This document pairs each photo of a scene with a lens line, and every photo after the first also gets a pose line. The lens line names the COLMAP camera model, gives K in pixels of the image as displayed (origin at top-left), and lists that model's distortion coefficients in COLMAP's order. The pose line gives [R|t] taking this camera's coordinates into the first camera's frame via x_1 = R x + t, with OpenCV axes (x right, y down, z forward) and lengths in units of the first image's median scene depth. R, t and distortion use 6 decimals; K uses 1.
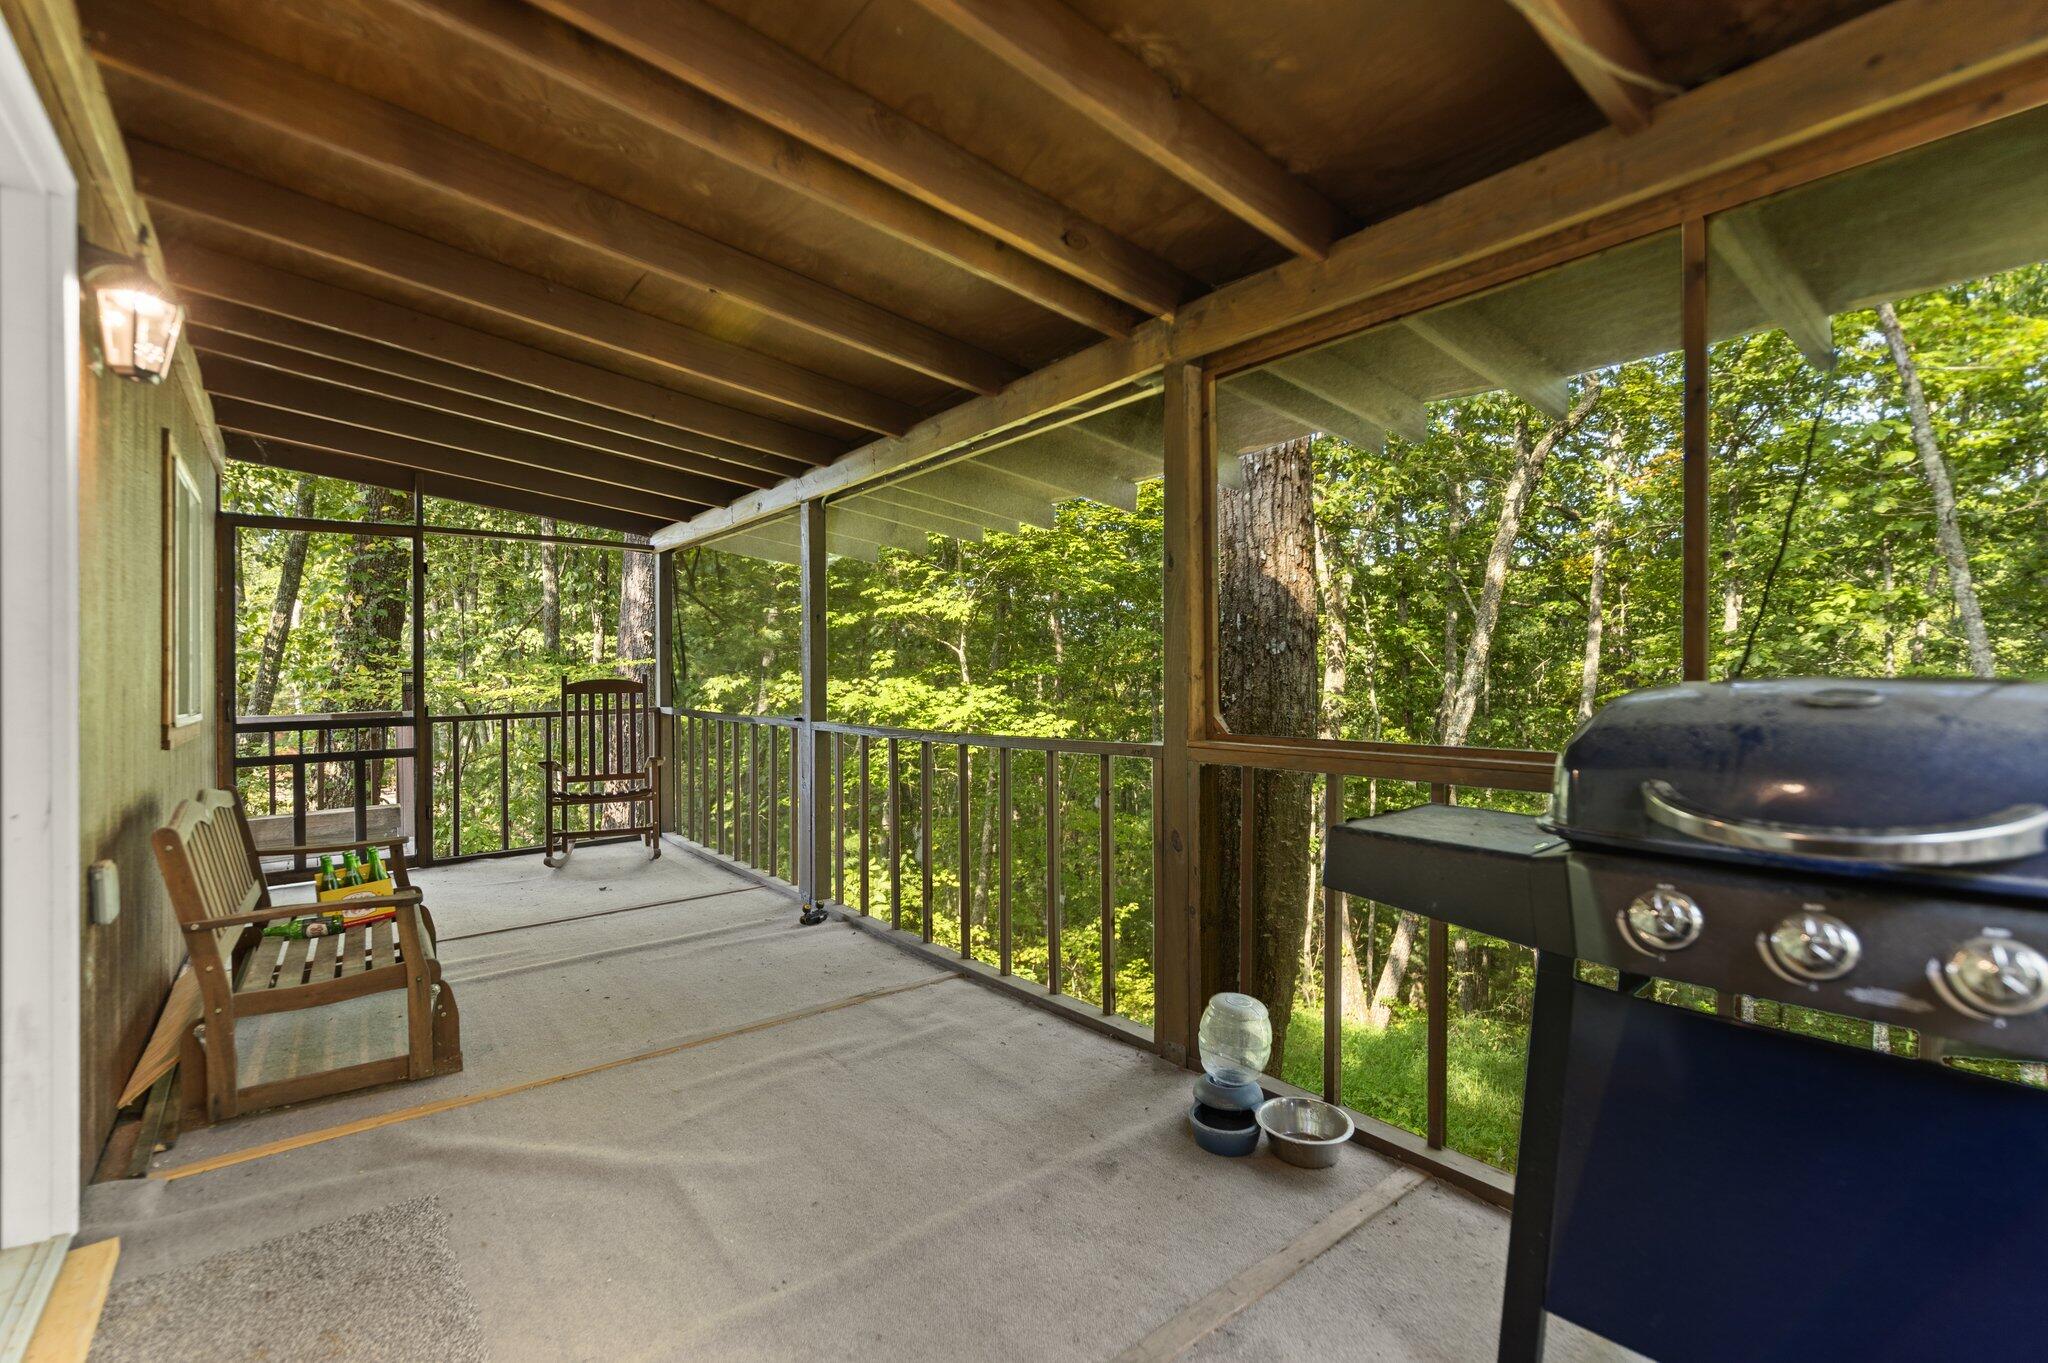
lens RADIAL K [[906.9, 0, 1024.0], [0, 906.9, 681.5], [0, 0, 1]] dist [0.000177, 0.000141]
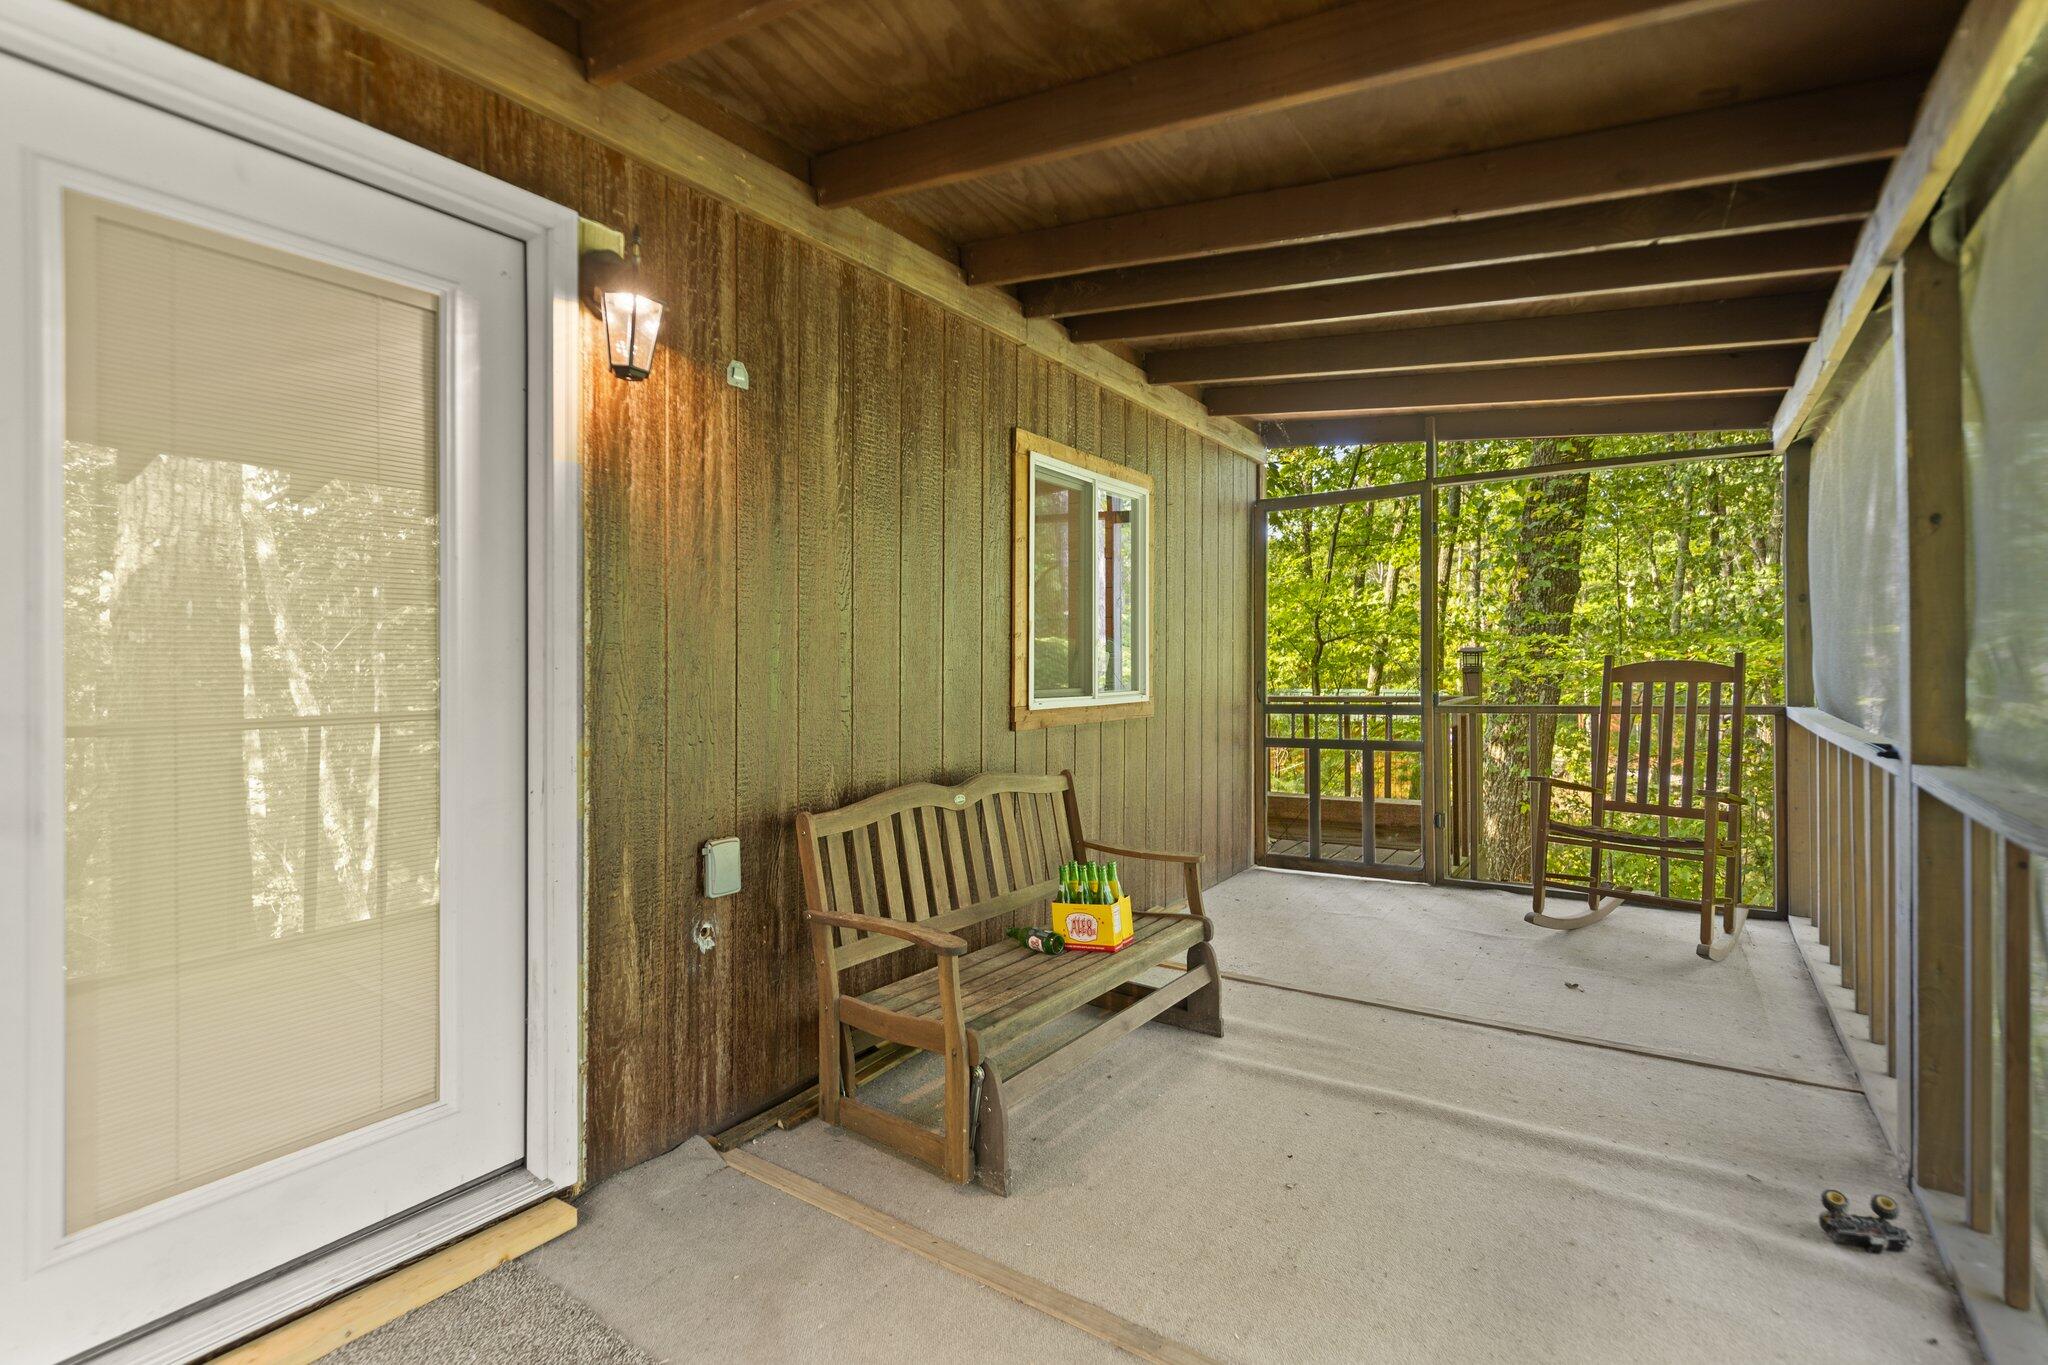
lens RADIAL K [[926.5, 0, 1027.7], [0, 926.5, 657.3], [0, 0, 1]] dist [-0.001200, -0.000205]
pose [[0.292112, -0.000740, -0.956384, 0.052614], [0.002073, 0.999998, -0.000140, -0.006041], [0.956382, -0.001941, 0.292113, 0.393859]]
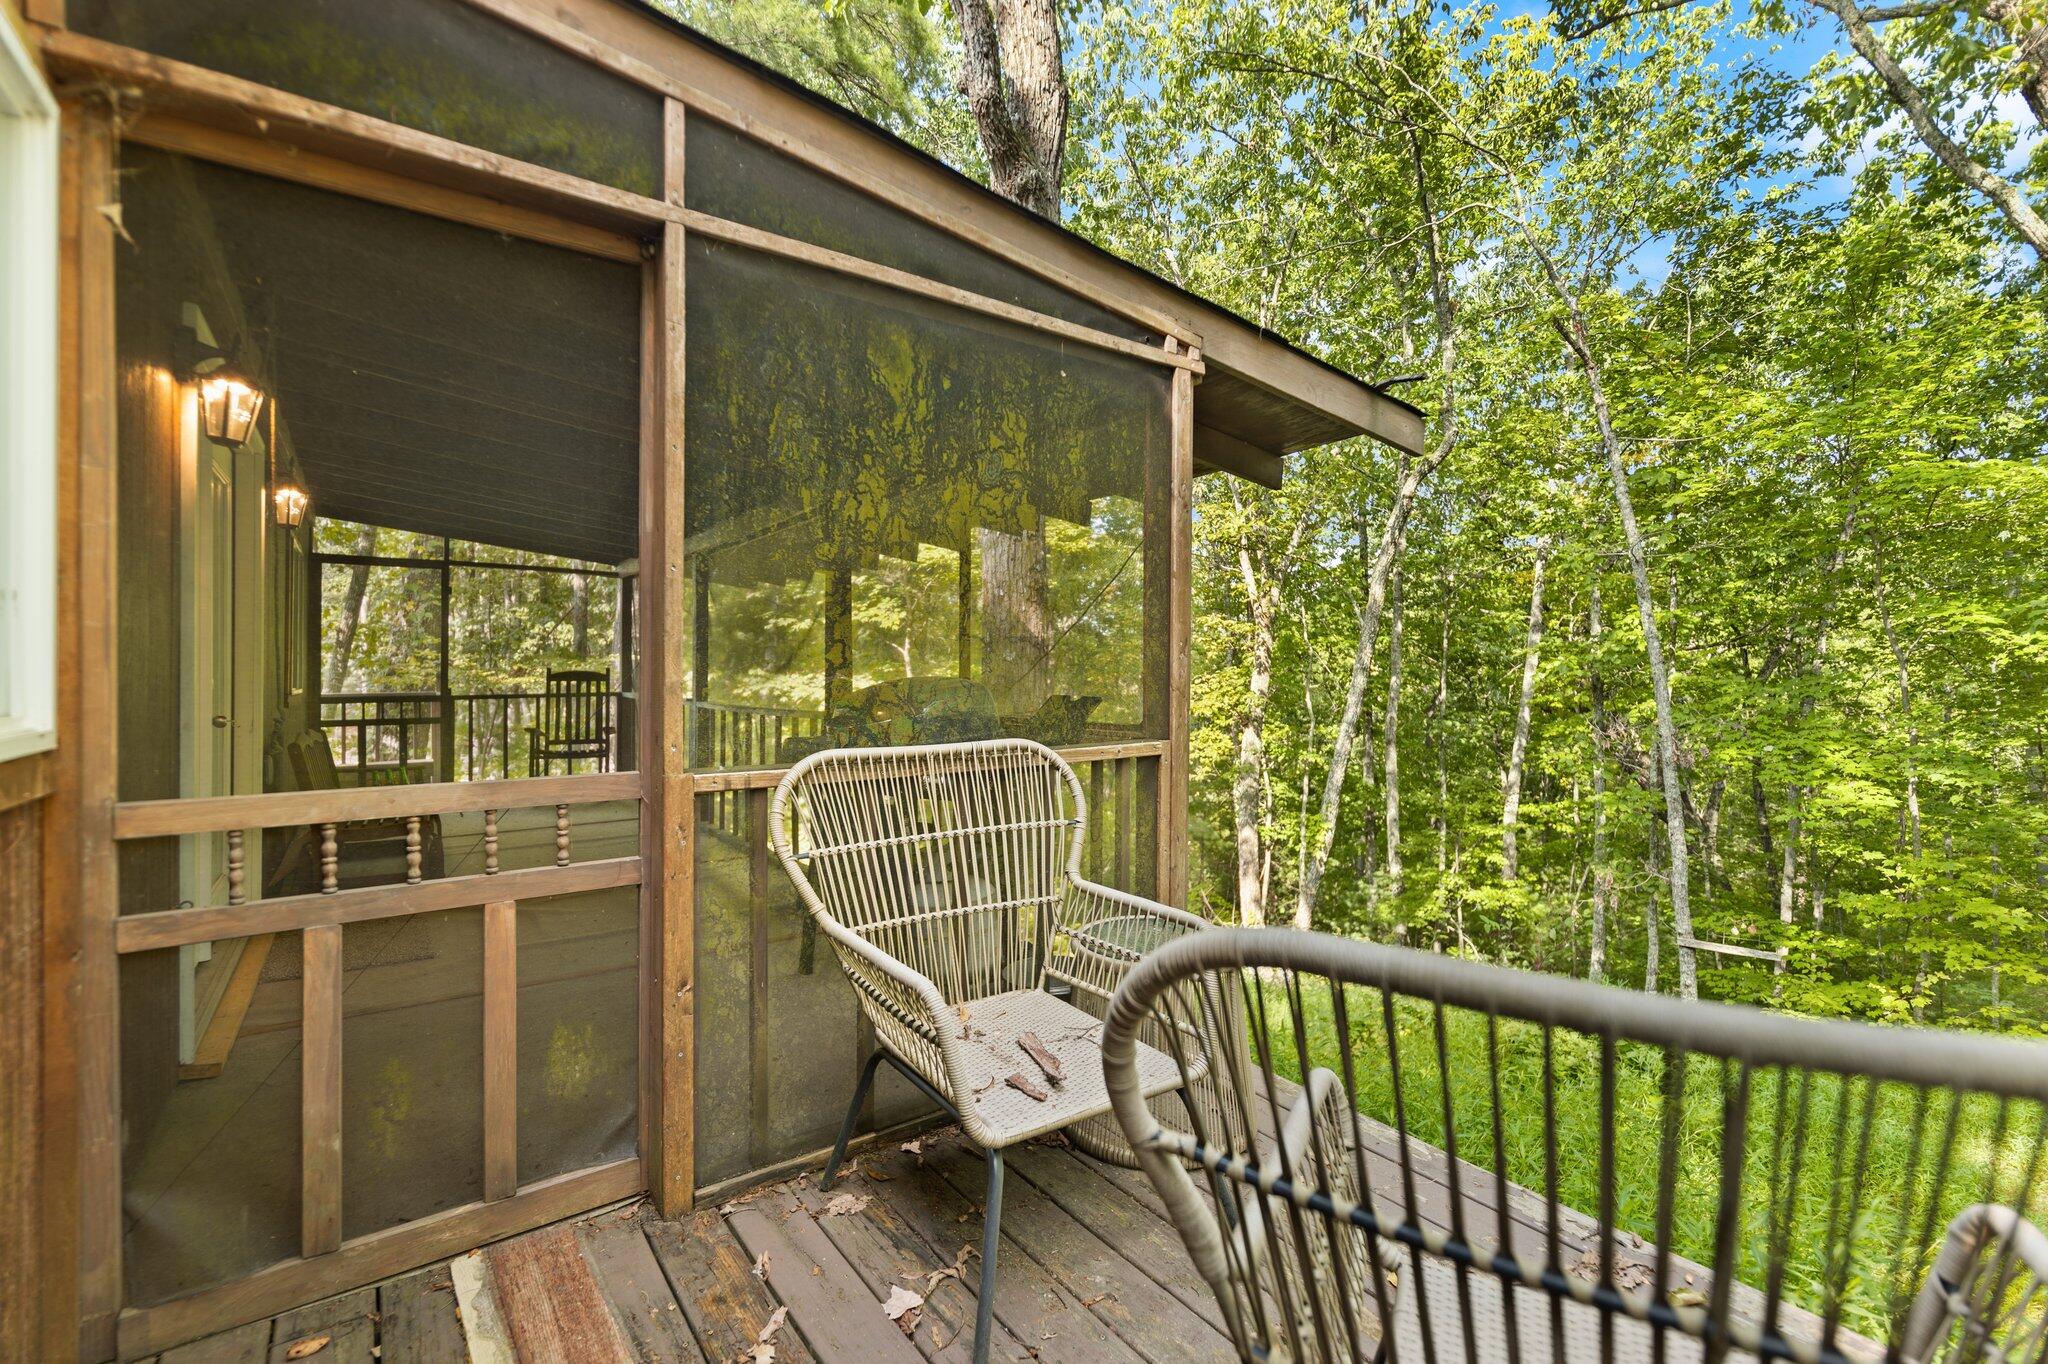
lens RADIAL K [[906.9, 0, 1024.0], [0, 906.9, 682.0], [0, 0, 1]] dist [0.000177, 0.000141]
pose [[0.998787, 0.015993, -0.046574, 0.304496], [-0.015891, 0.999870, 0.002561, -0.000533], [0.046609, -0.001818, 0.998912, -0.375041]]
